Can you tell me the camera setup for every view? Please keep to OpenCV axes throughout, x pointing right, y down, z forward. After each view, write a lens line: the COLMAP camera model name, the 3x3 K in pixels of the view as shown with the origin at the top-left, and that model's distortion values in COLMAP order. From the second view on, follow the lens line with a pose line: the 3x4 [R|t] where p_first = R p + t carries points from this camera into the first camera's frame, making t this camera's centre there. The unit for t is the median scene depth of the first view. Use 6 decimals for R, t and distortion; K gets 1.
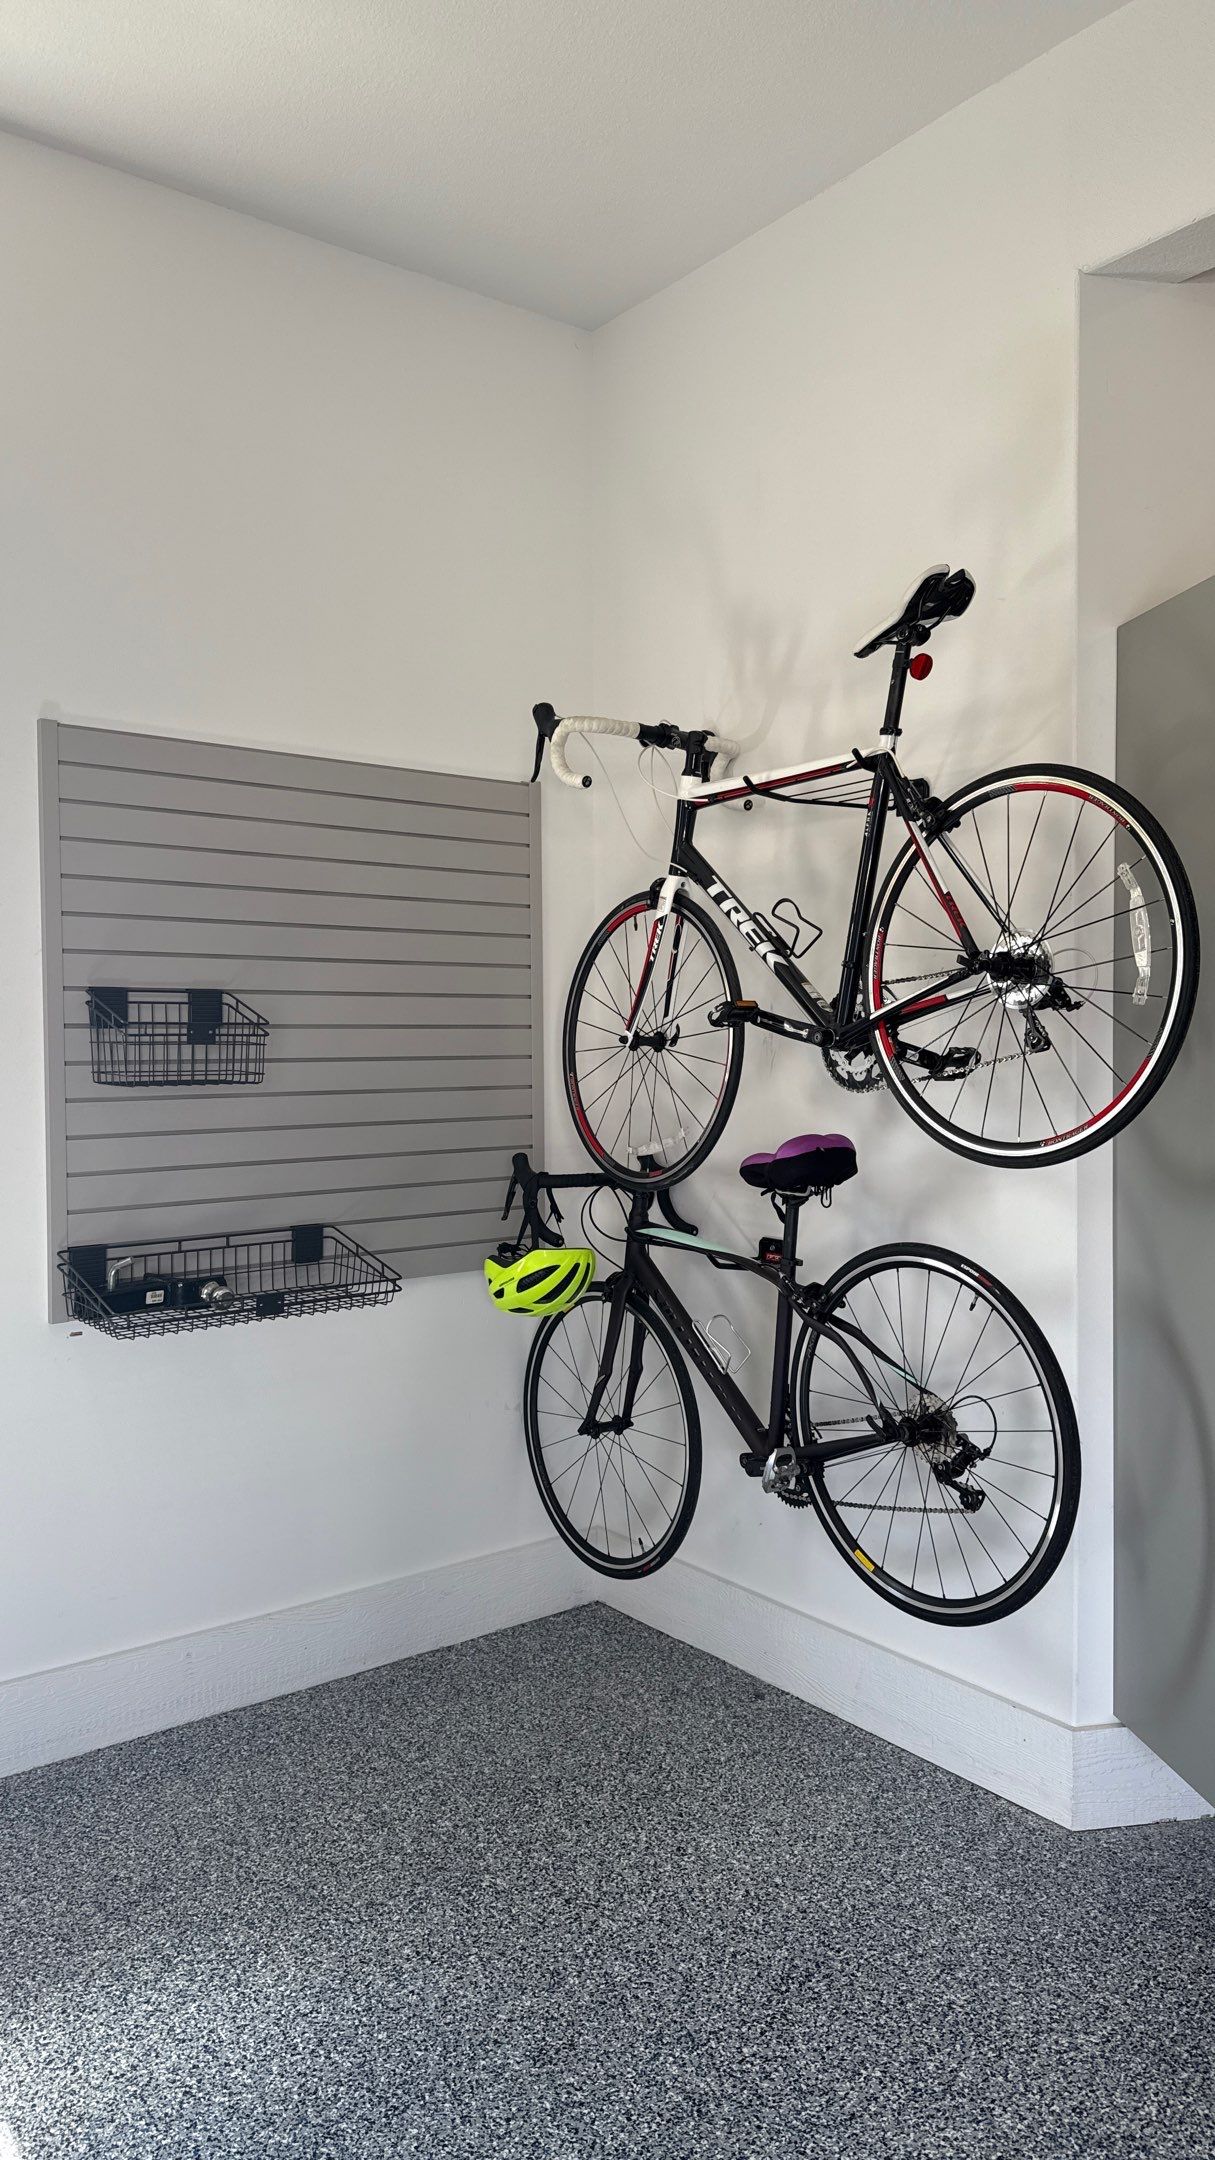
lens RADIAL K [[1522.7, 0, 618.1], [0, 1522.7, 1076.3], [0, 0, 1]] dist [0.042471, -0.052403]
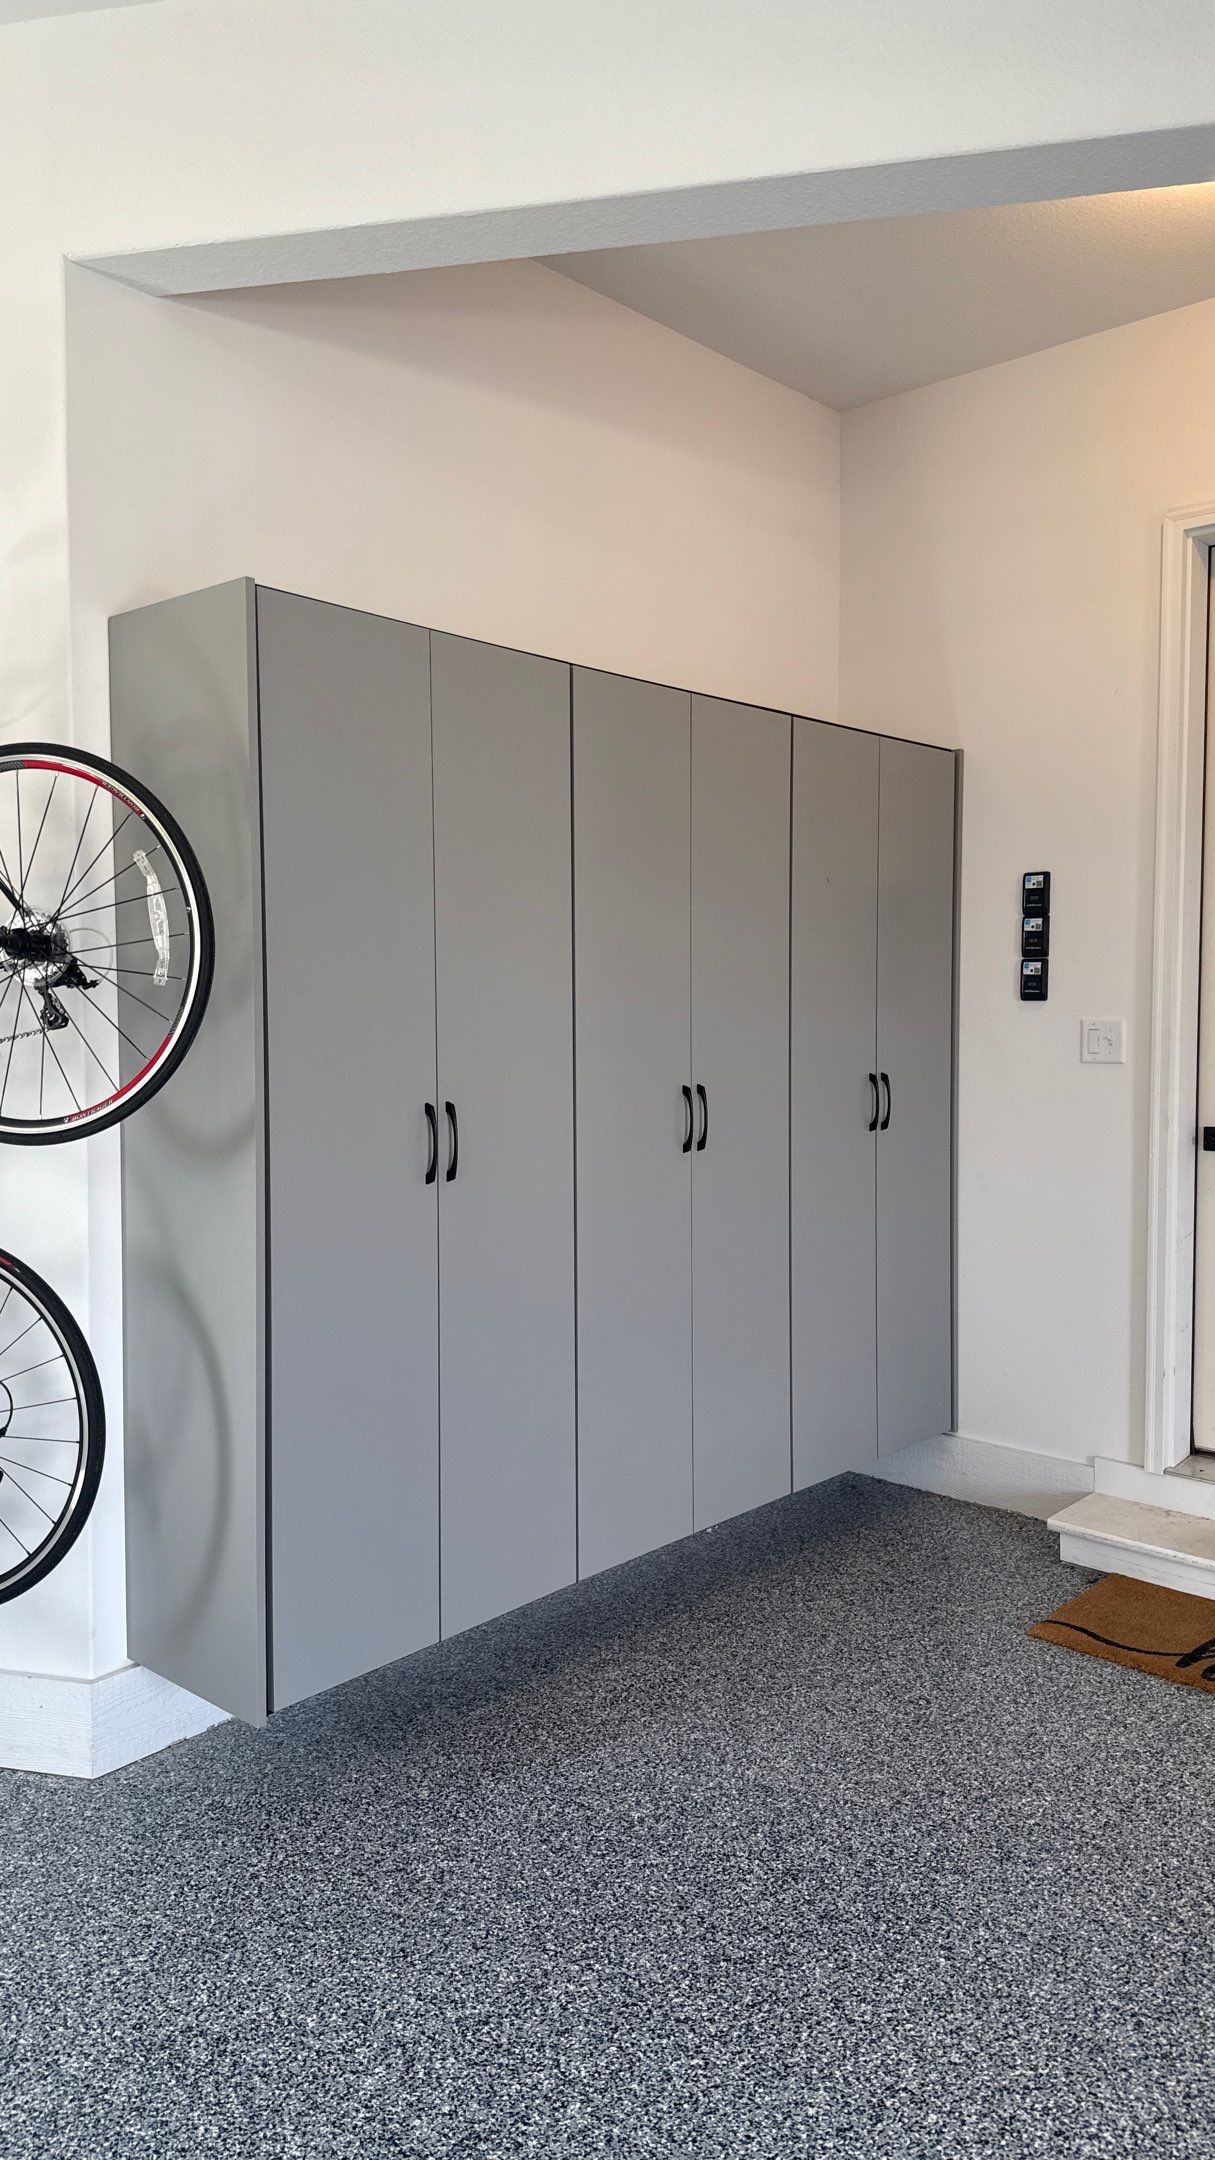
lens RADIAL K [[1522.7, 0, 605.4], [0, 1522.7, 1074.9], [0, 0, 1]] dist [0.042471, -0.052403]
pose [[0.766370, -0.025416, 0.641897, -0.089431], [0.011449, 0.999599, 0.025910, -0.007117], [-0.642297, -0.012508, 0.766353, -0.011928]]
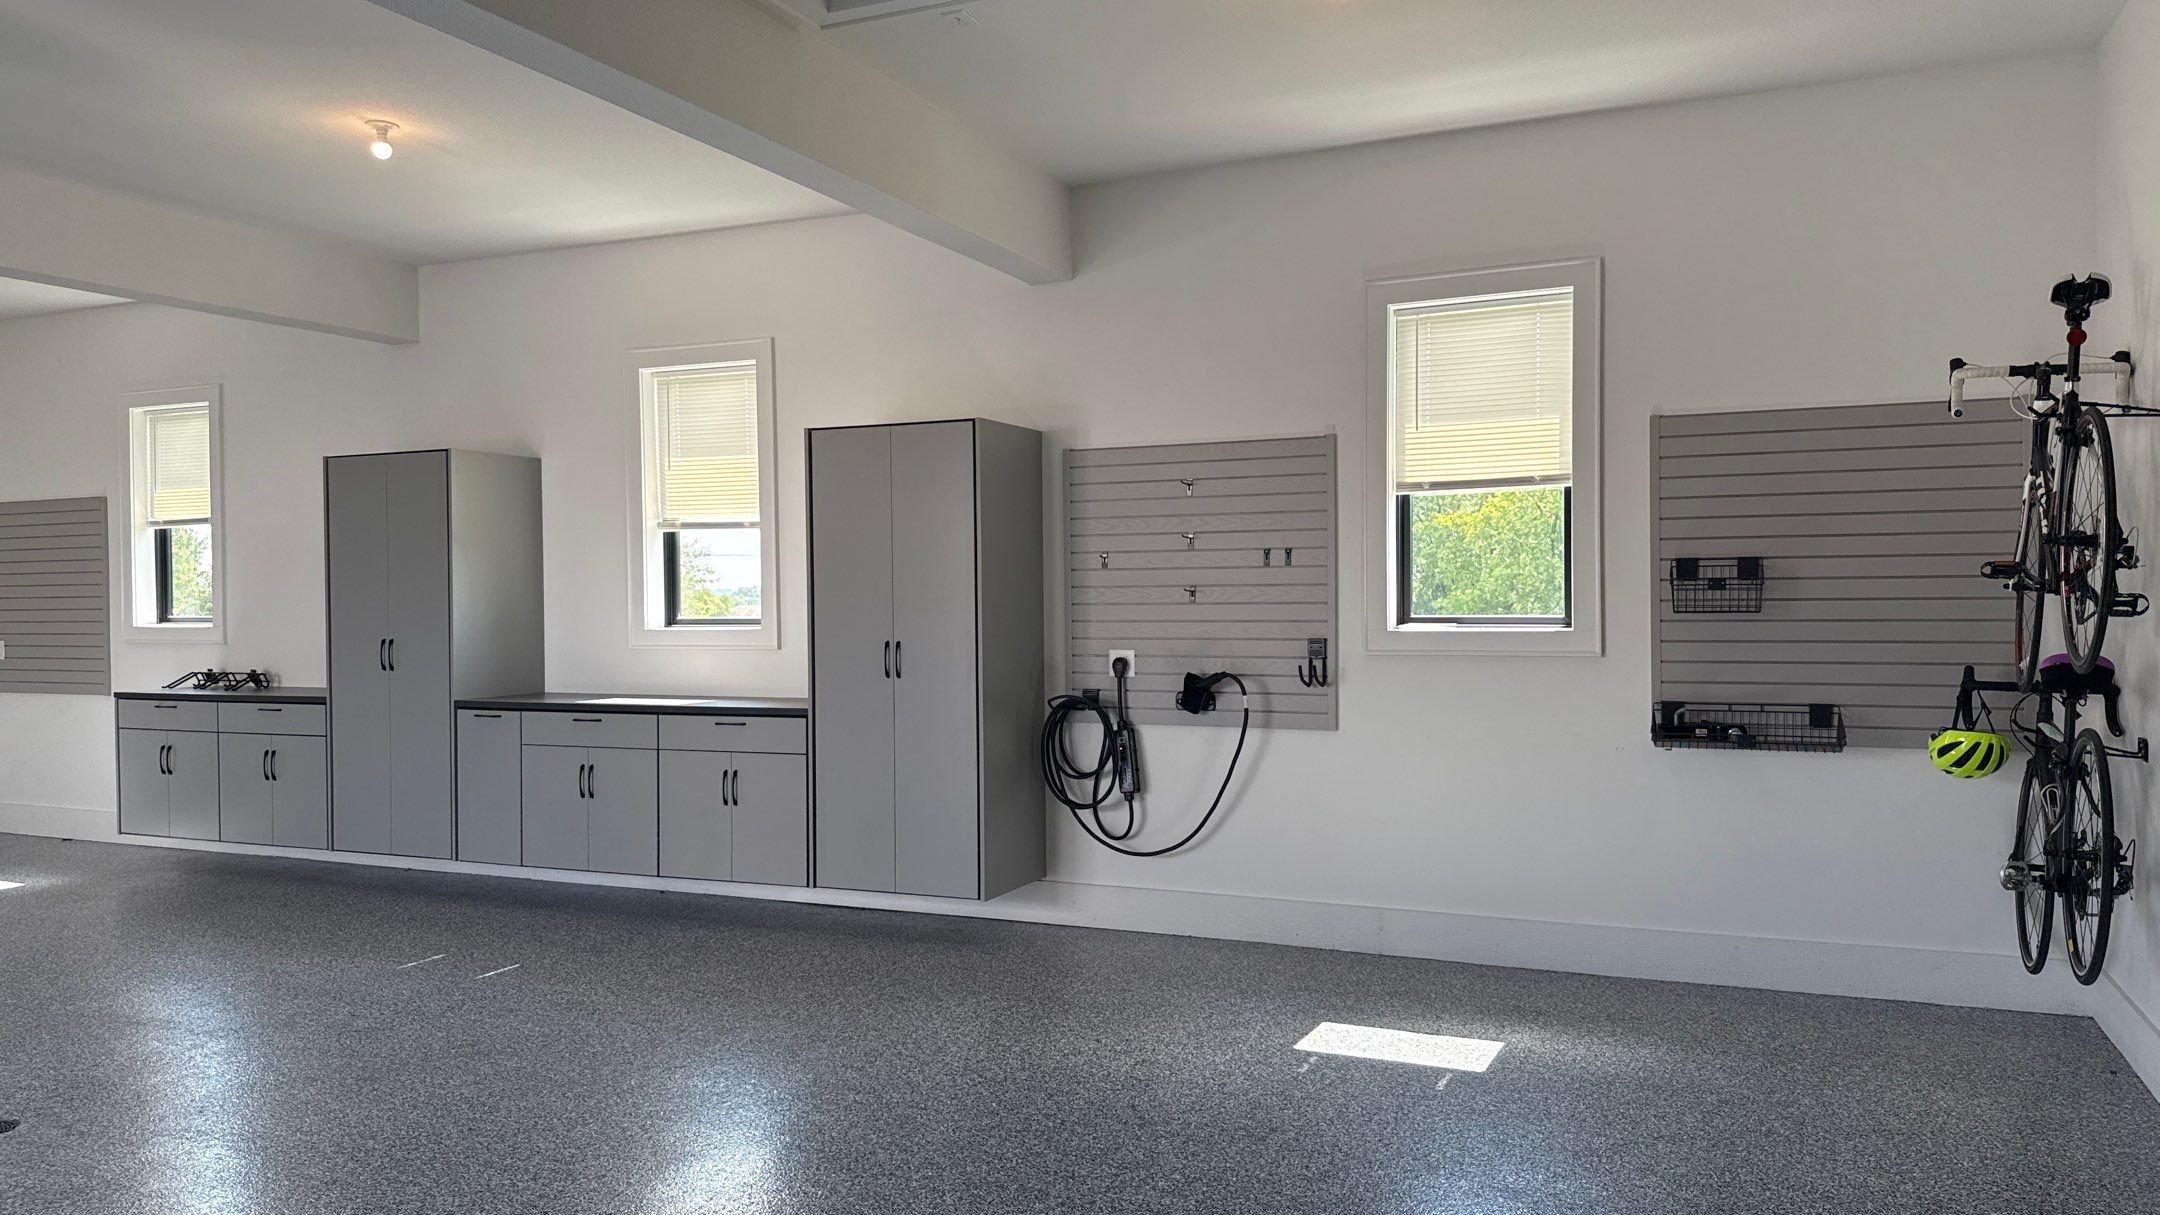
lens RADIAL K [[1522.7, 0, 1077.6], [0, 1522.7, 600.4], [0, 0, 1]] dist [0.042471, -0.052403]
pose [[0.478964, 0.007817, -0.877800, 1.033566], [-0.015106, 0.999886, 0.000661, 0.000733], [0.877704, 0.012943, 0.479028, -0.557658]]
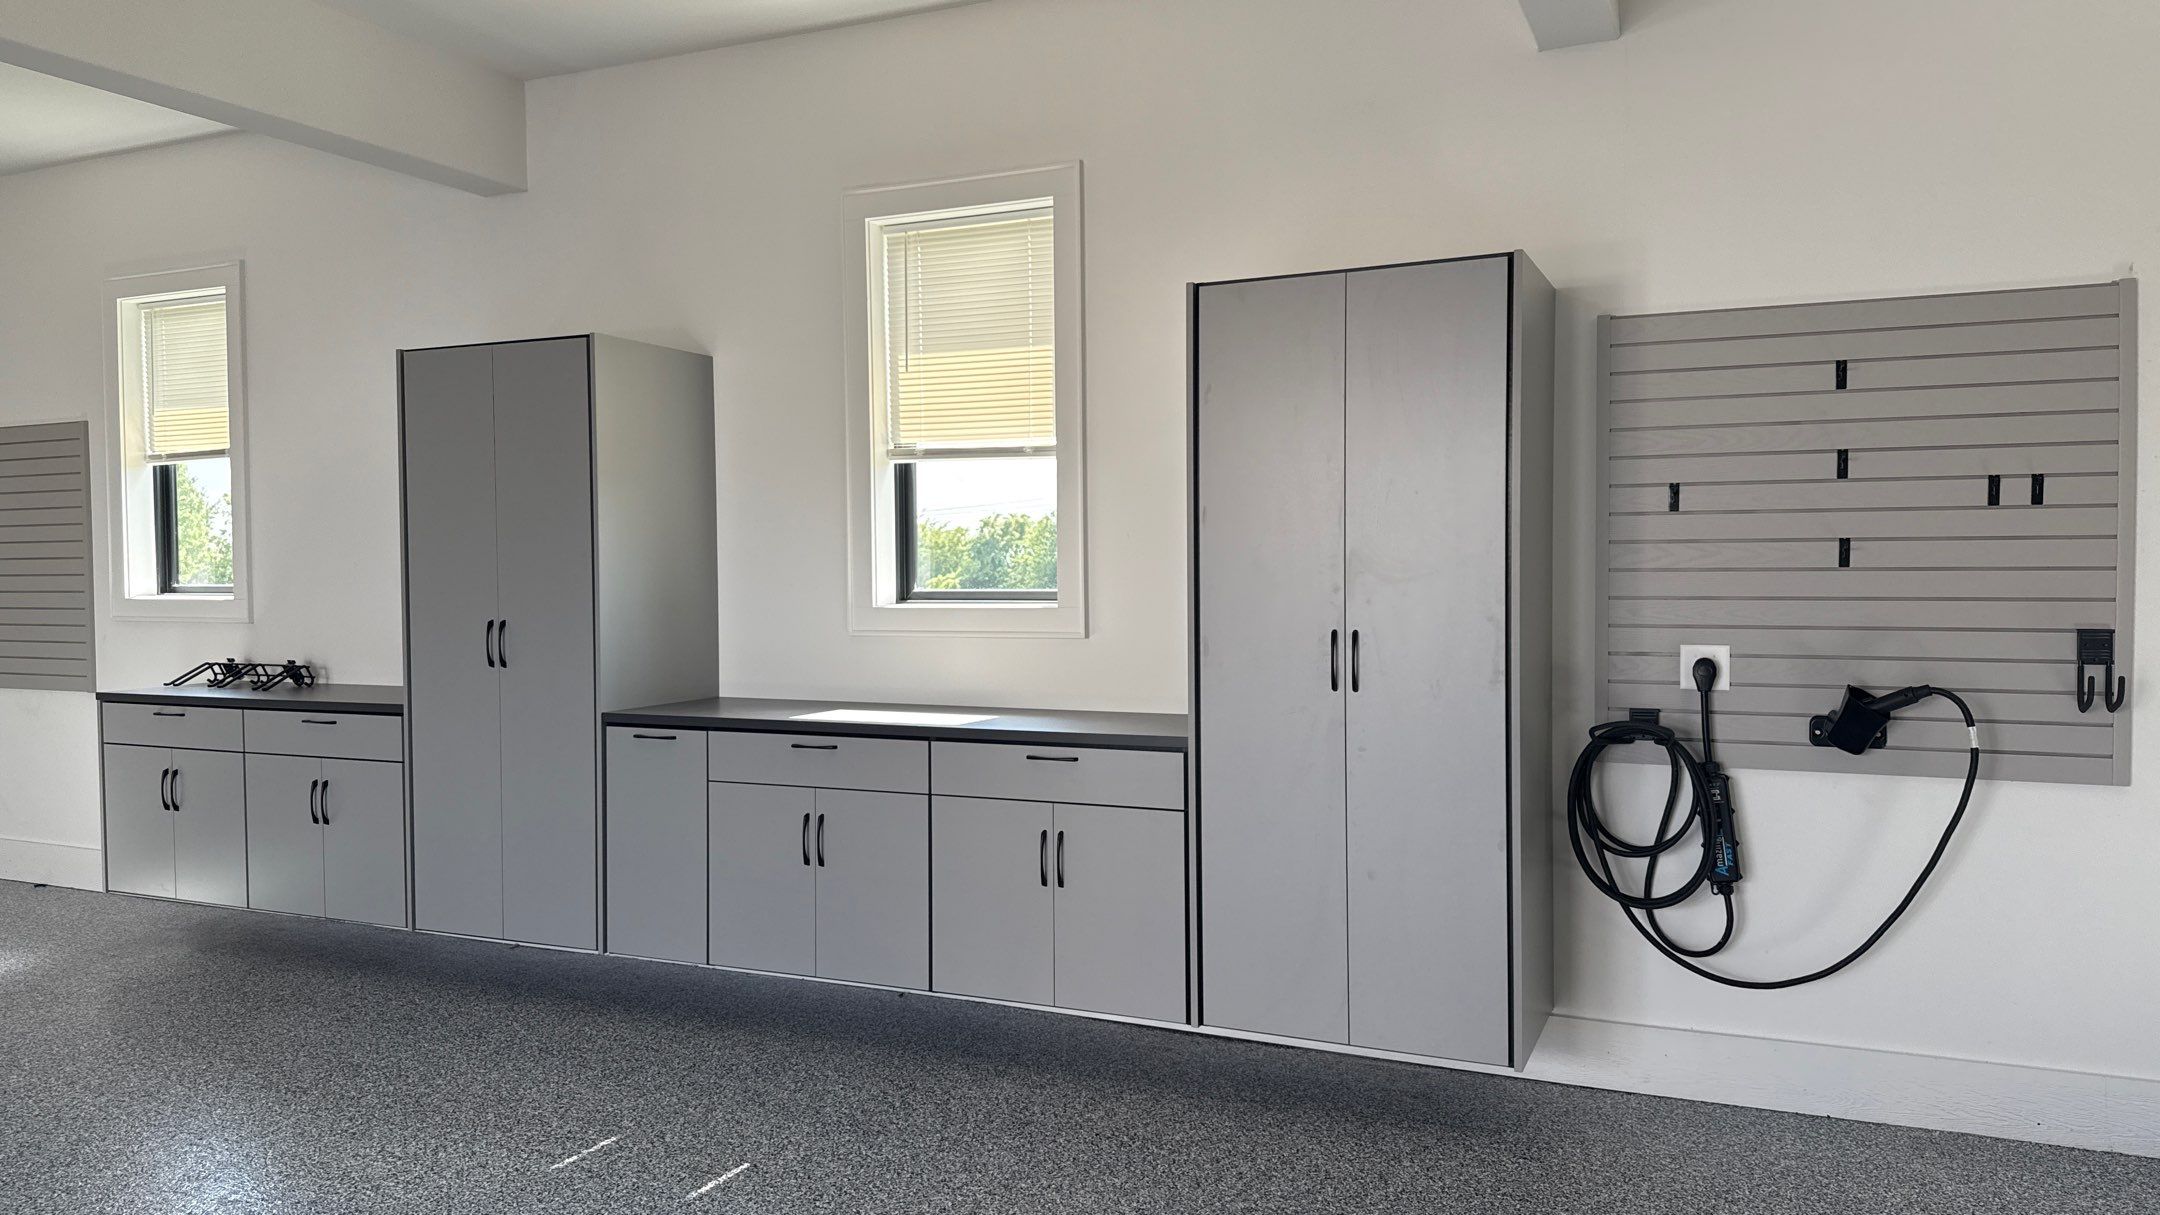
lens RADIAL K [[1522.7, 0, 1064.2], [0, 1522.7, 604.6], [0, 0, 1]] dist [0.042471, -0.052403]
pose [[0.468283, 0.027857, -0.883139, -0.015274], [-0.018190, 0.999595, 0.021885, 0.019111], [0.883391, 0.005816, 0.468600, -0.584726]]
